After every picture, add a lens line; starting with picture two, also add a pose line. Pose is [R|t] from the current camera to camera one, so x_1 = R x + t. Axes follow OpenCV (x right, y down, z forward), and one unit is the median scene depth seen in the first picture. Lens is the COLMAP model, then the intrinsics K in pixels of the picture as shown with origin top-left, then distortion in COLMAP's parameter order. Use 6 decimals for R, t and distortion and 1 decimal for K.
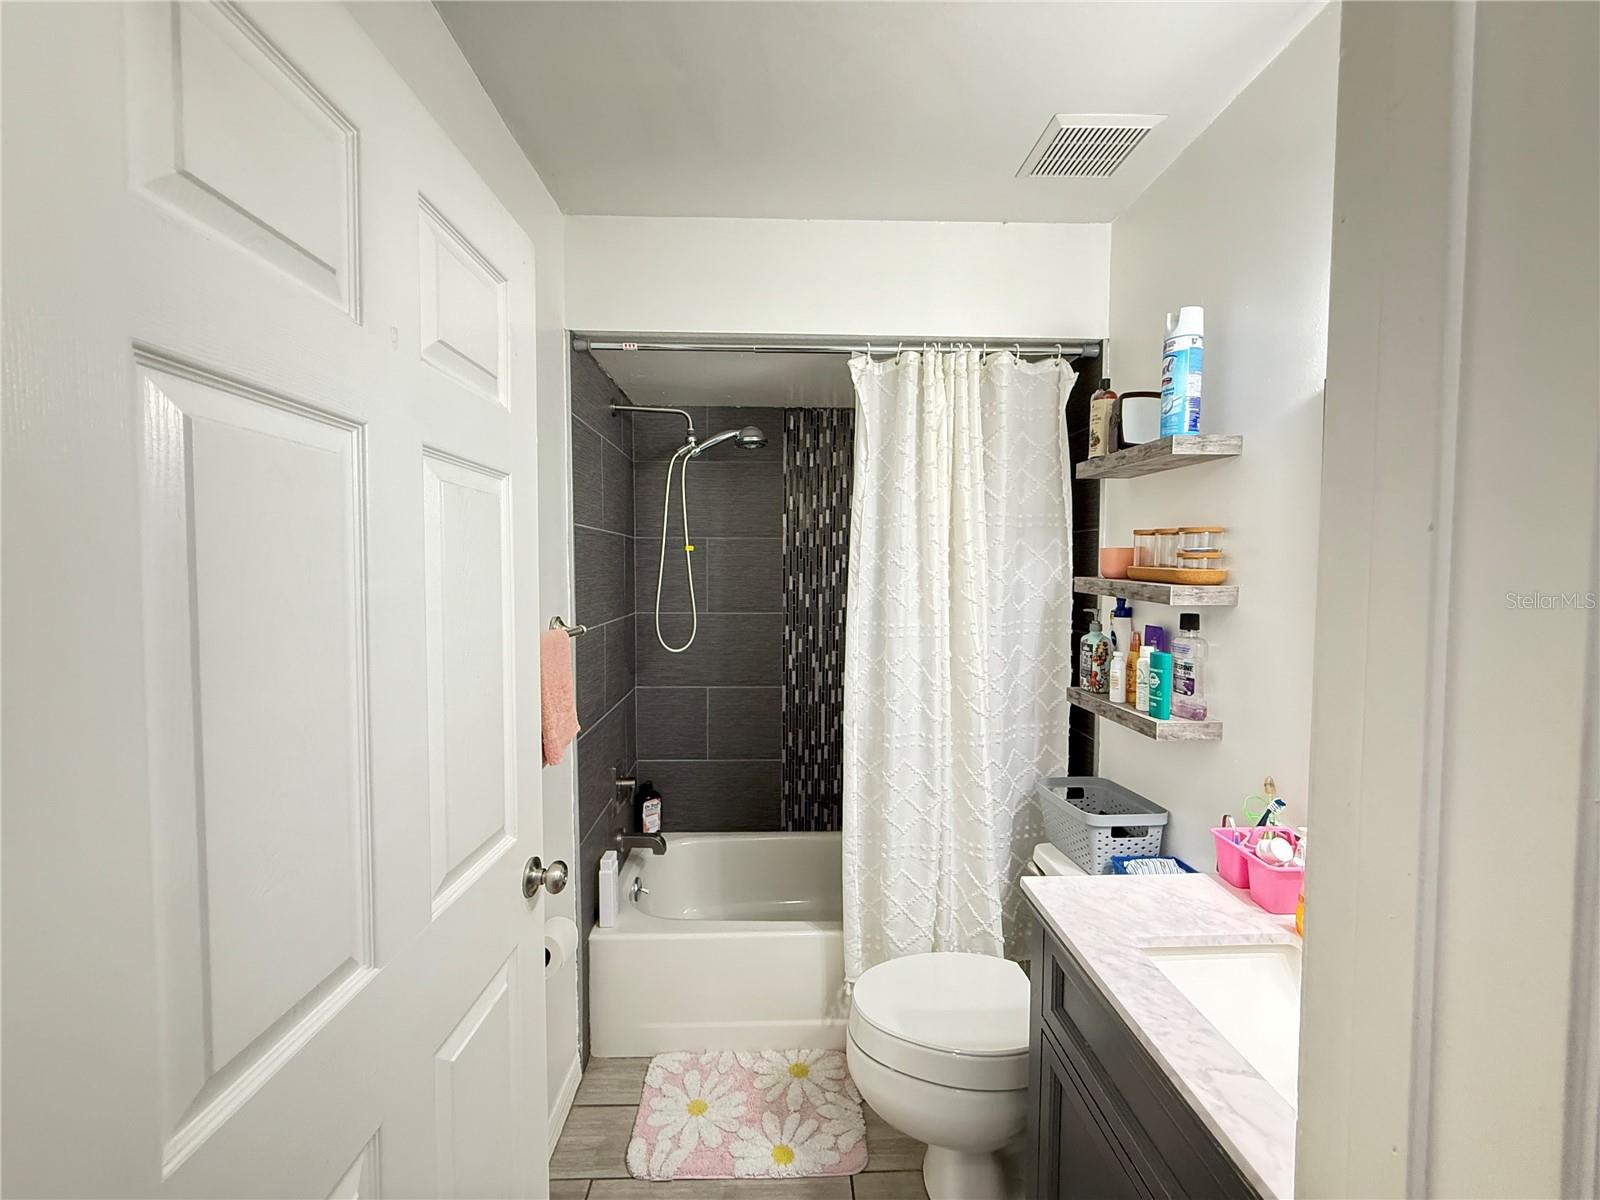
lens RADIAL K [[636.1, 0, 795.9], [0, 636.1, 598.5], [0, 0, 1]] dist [-0.000602, 0.000764]
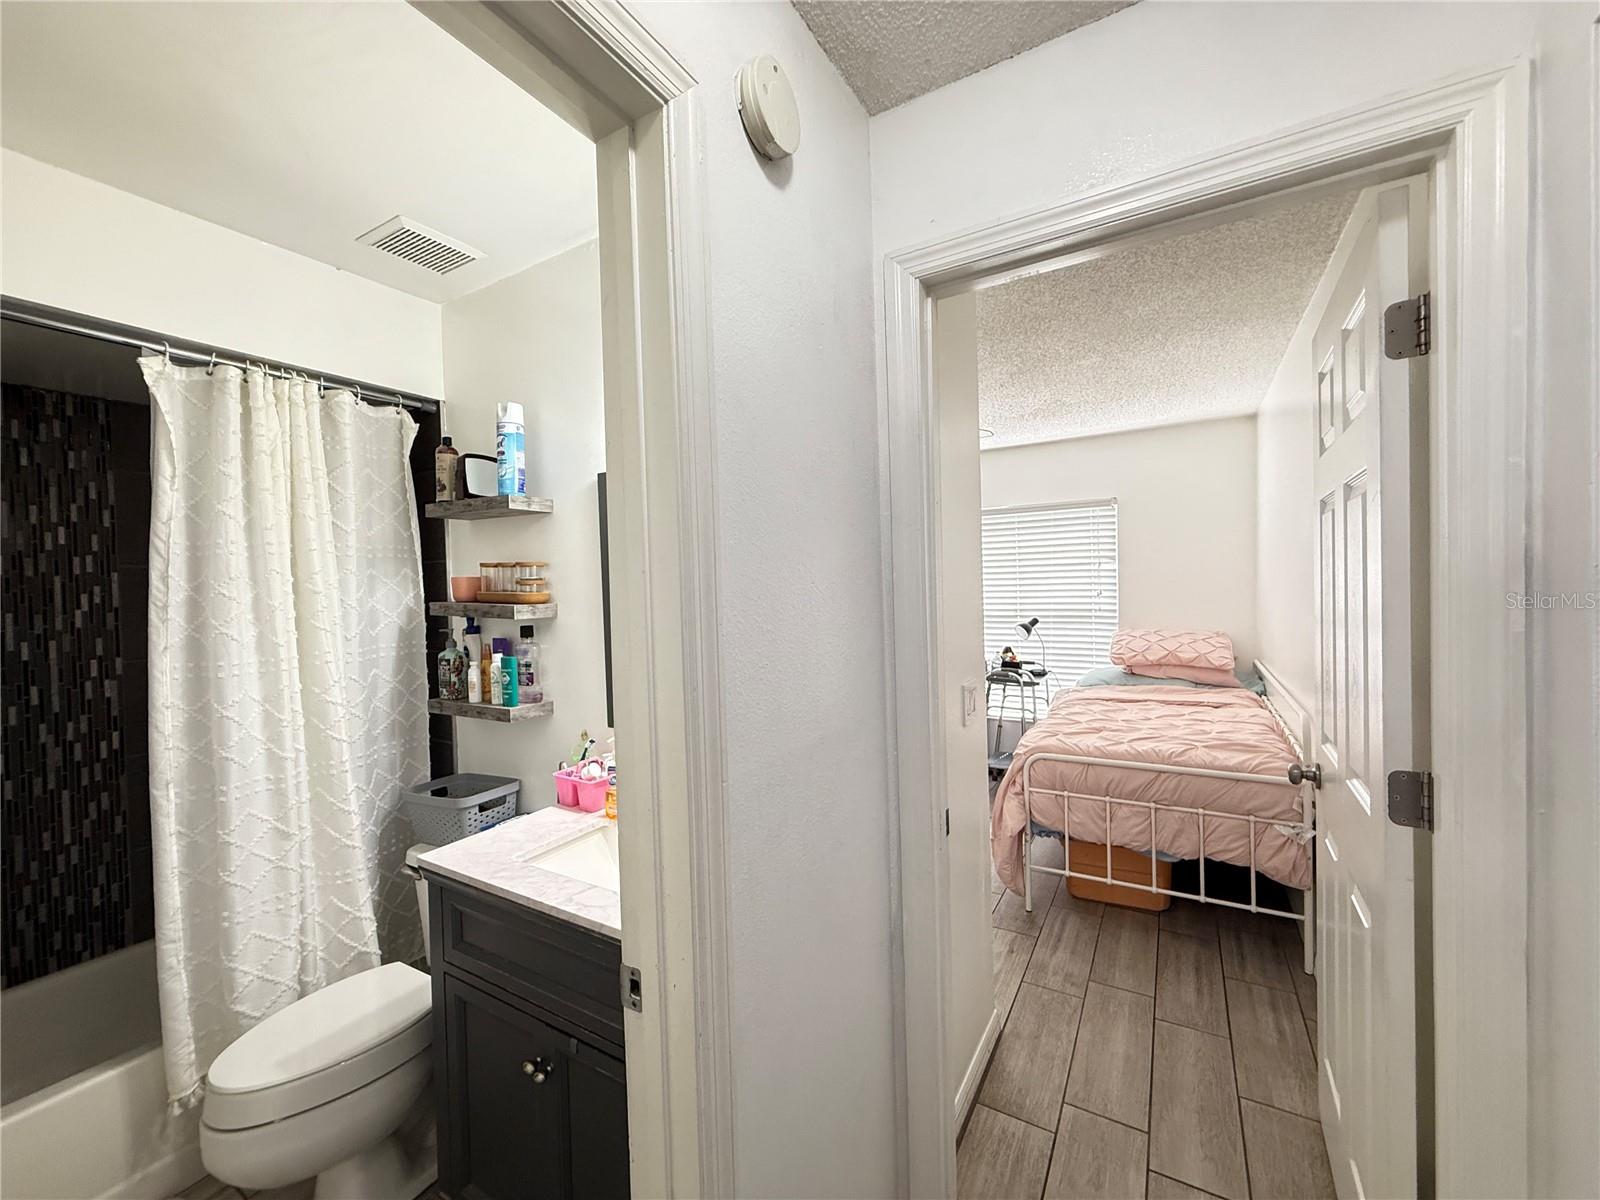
lens RADIAL K [[636.1, 0, 794.3], [0, 636.1, 597.3], [0, 0, 1]] dist [-0.000602, 0.000764]
pose [[0.546503, -0.030131, 0.836915, -0.154002], [0.067799, 0.997664, -0.008354, 0.010589], [-0.834708, 0.061308, 0.547269, -0.169229]]
